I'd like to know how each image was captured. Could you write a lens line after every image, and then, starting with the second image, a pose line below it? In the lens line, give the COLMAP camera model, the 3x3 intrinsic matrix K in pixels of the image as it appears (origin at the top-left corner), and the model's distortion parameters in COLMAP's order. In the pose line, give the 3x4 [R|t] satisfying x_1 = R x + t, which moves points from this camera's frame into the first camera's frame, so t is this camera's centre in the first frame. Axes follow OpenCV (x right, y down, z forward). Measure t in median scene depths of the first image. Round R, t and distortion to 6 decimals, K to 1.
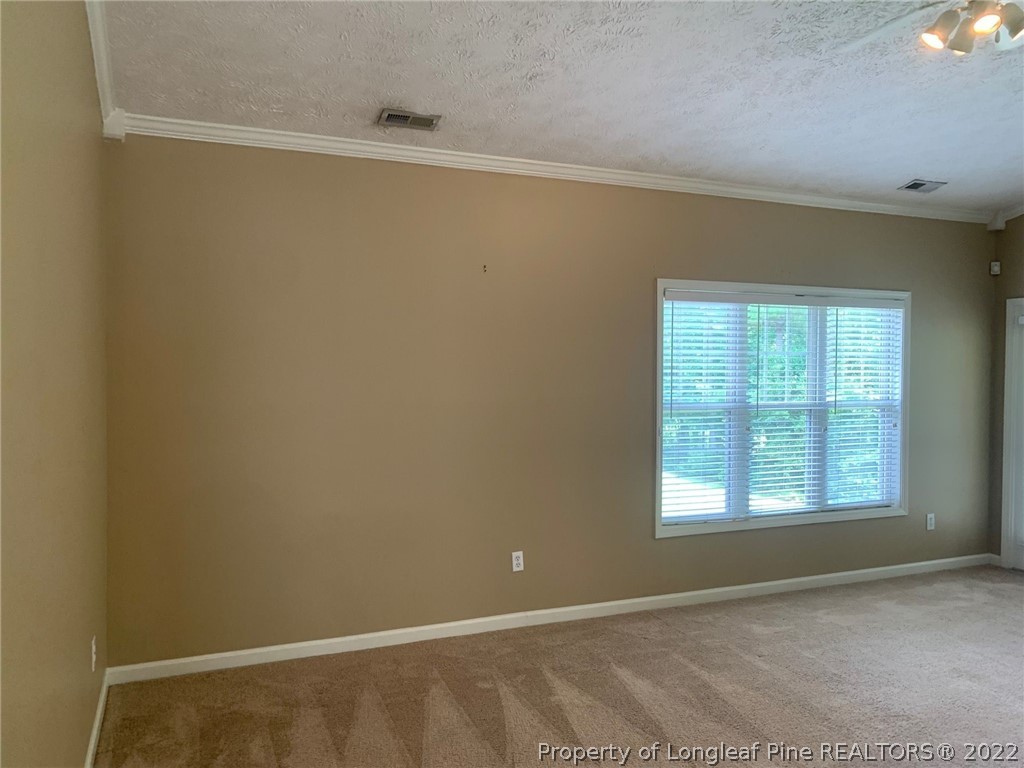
lens RADIAL K [[775.7, 0, 501.6], [0, 775.7, 383.7], [0, 0, 1]] dist [0.015512, -0.013473]
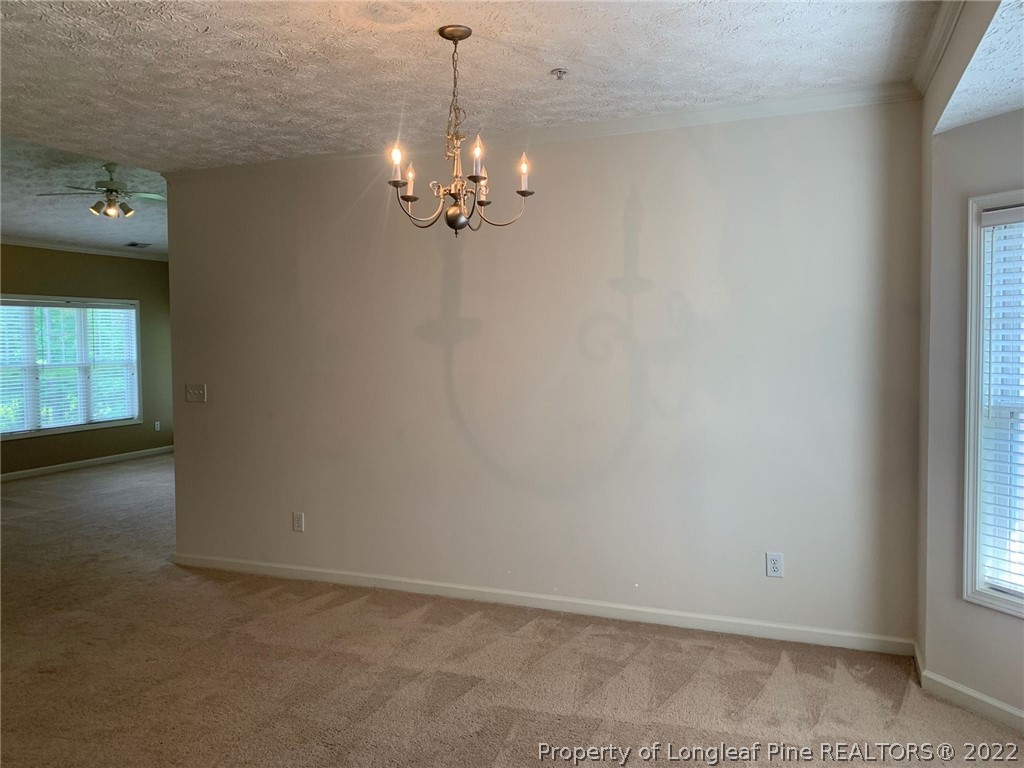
lens RADIAL K [[783.4, 0, 511.4], [0, 783.4, 365.8], [0, 0, 1]] dist [0.003284, -0.009675]
pose [[0.709083, -0.039027, 0.704044, -0.159863], [0.032361, 0.999216, 0.022797, 0.022758], [-0.704382, 0.006619, 0.709790, -0.961890]]
